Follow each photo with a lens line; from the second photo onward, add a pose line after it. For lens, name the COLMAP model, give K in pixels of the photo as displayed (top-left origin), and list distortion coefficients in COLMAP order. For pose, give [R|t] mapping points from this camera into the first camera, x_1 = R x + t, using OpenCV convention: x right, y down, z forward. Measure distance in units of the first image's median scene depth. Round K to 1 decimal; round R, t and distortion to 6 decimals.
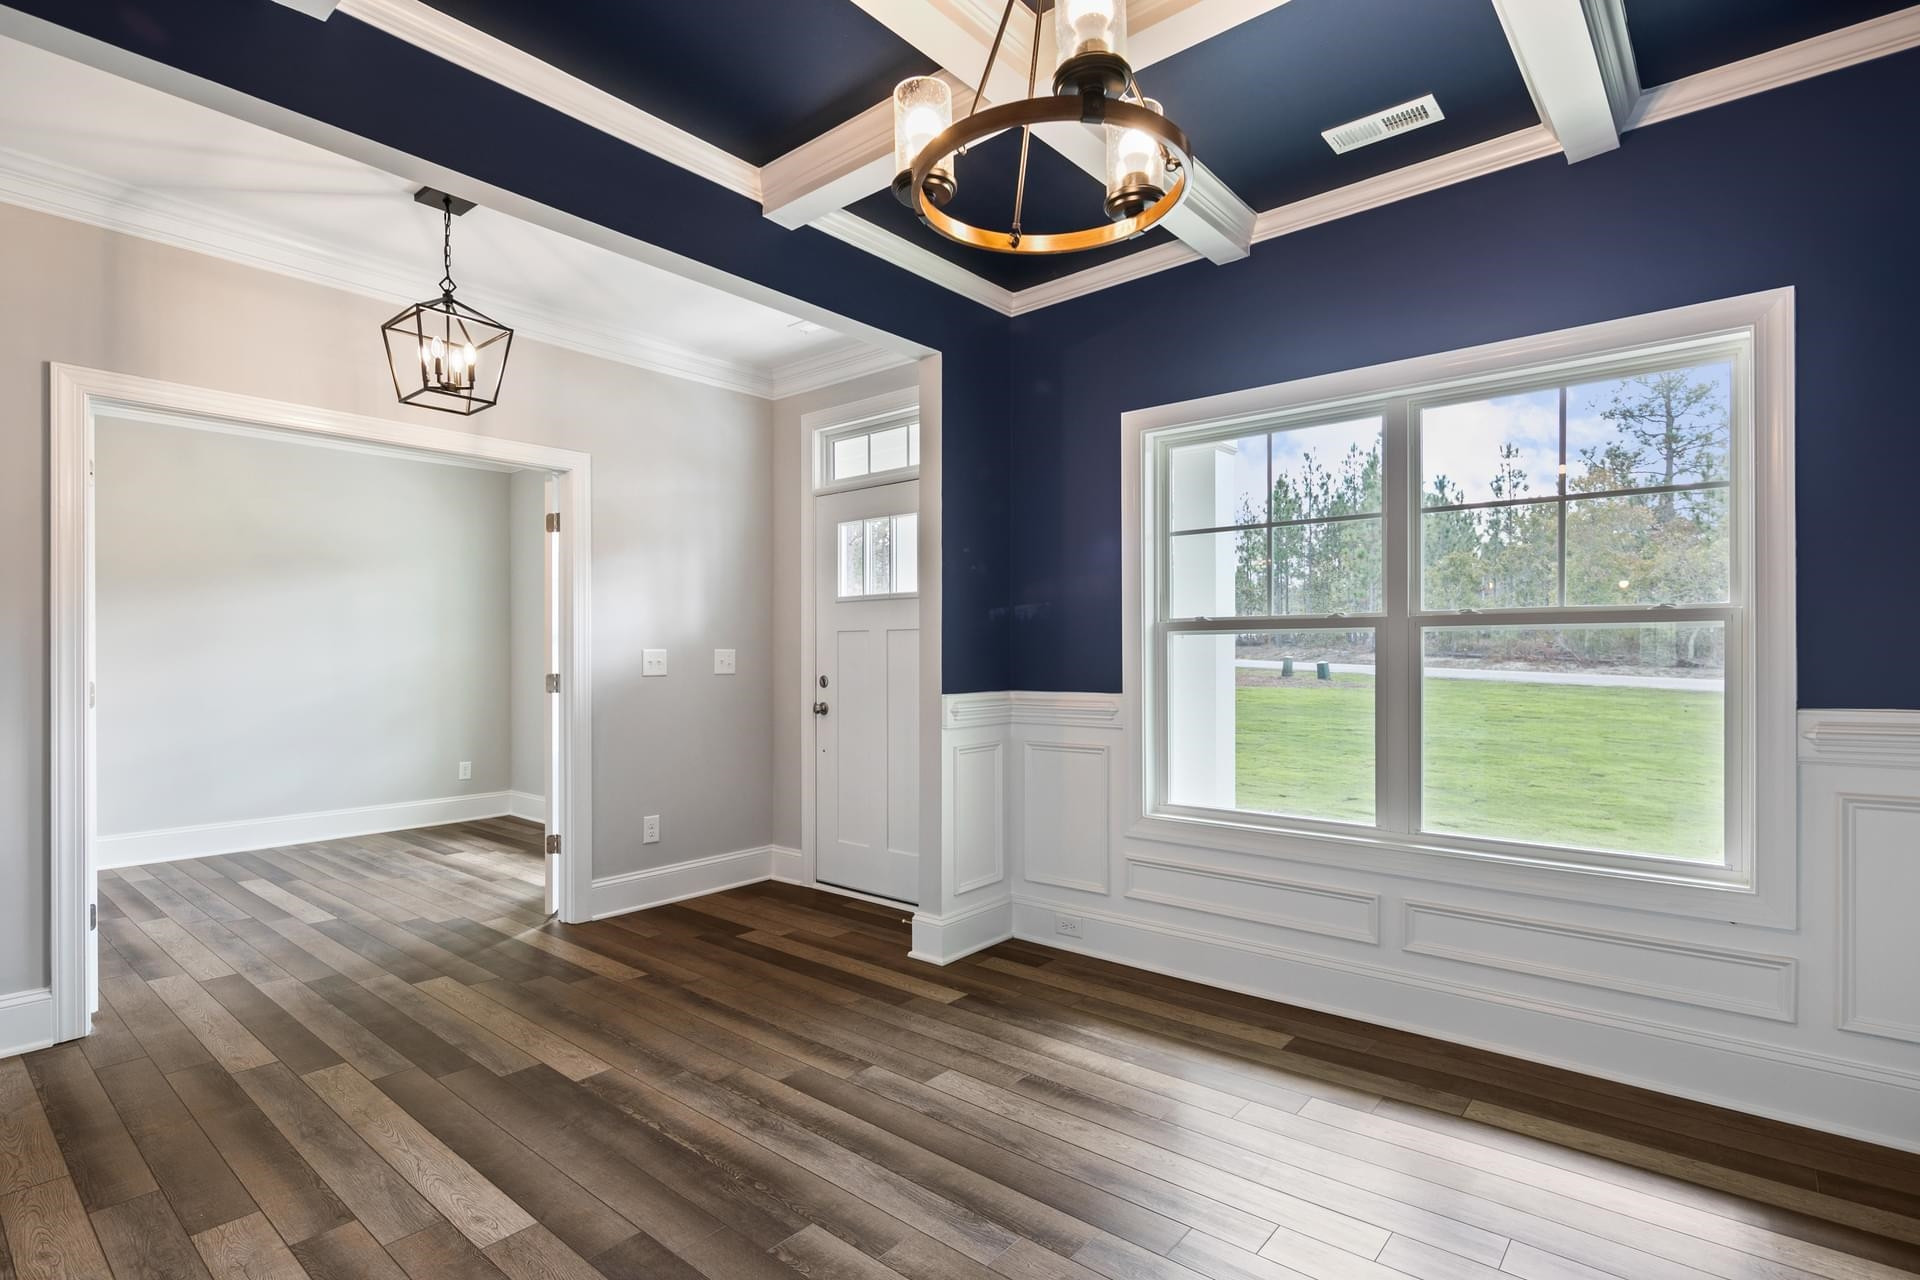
lens RADIAL K [[936.9, 0, 954.0], [0, 936.9, 655.7], [0, 0, 1]] dist [0.003185, 0.000097]
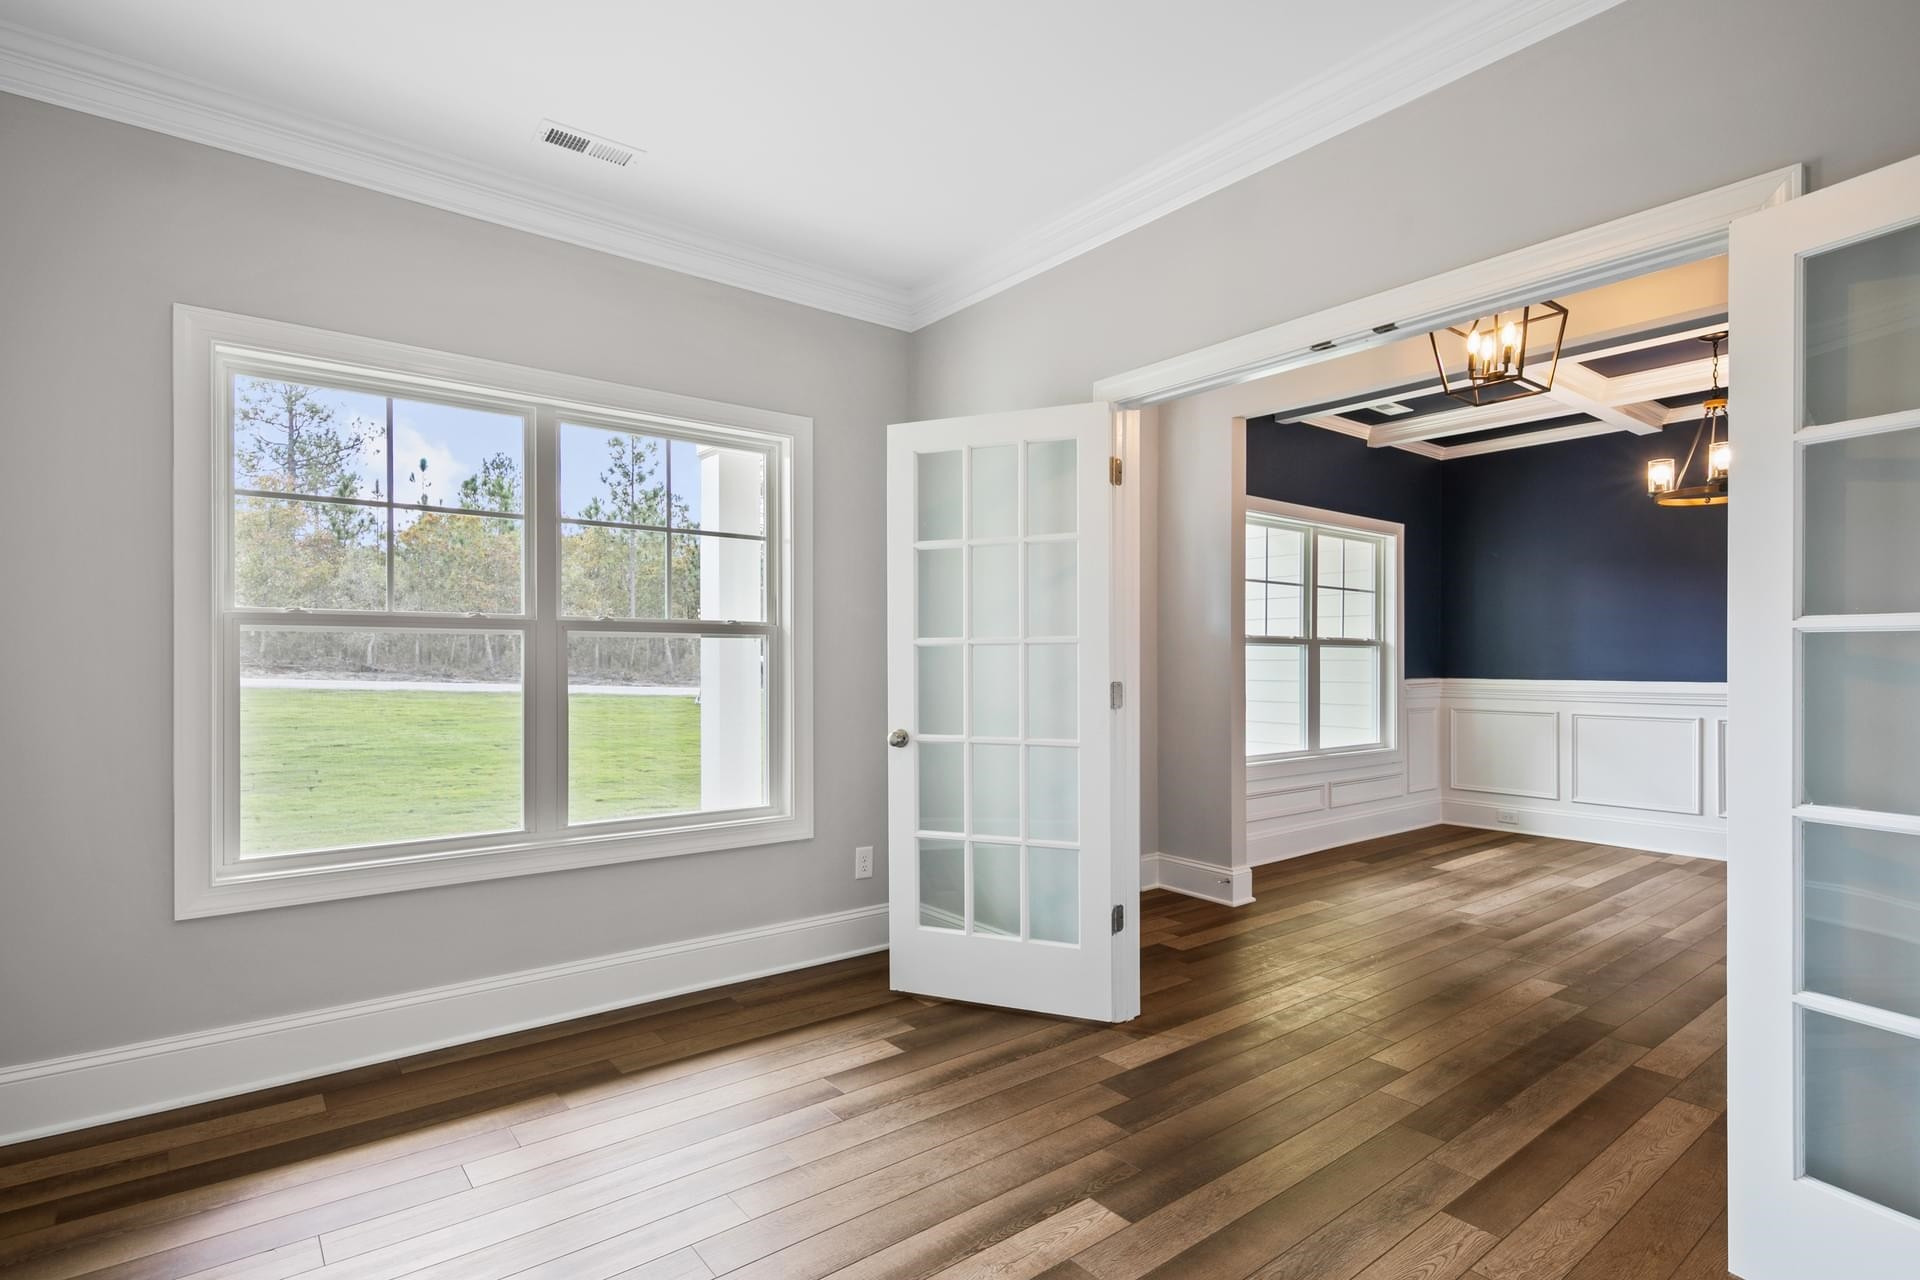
lens RADIAL K [[936.9, 0, 954.0], [0, 936.9, 655.7], [0, 0, 1]] dist [0.003185, 0.000097]
pose [[0.201769, 0.007260, 0.979406, -1.439350], [-0.001079, 0.999974, -0.007190, 0.007075], [-0.979433, 0.000394, 0.201771, 1.223458]]
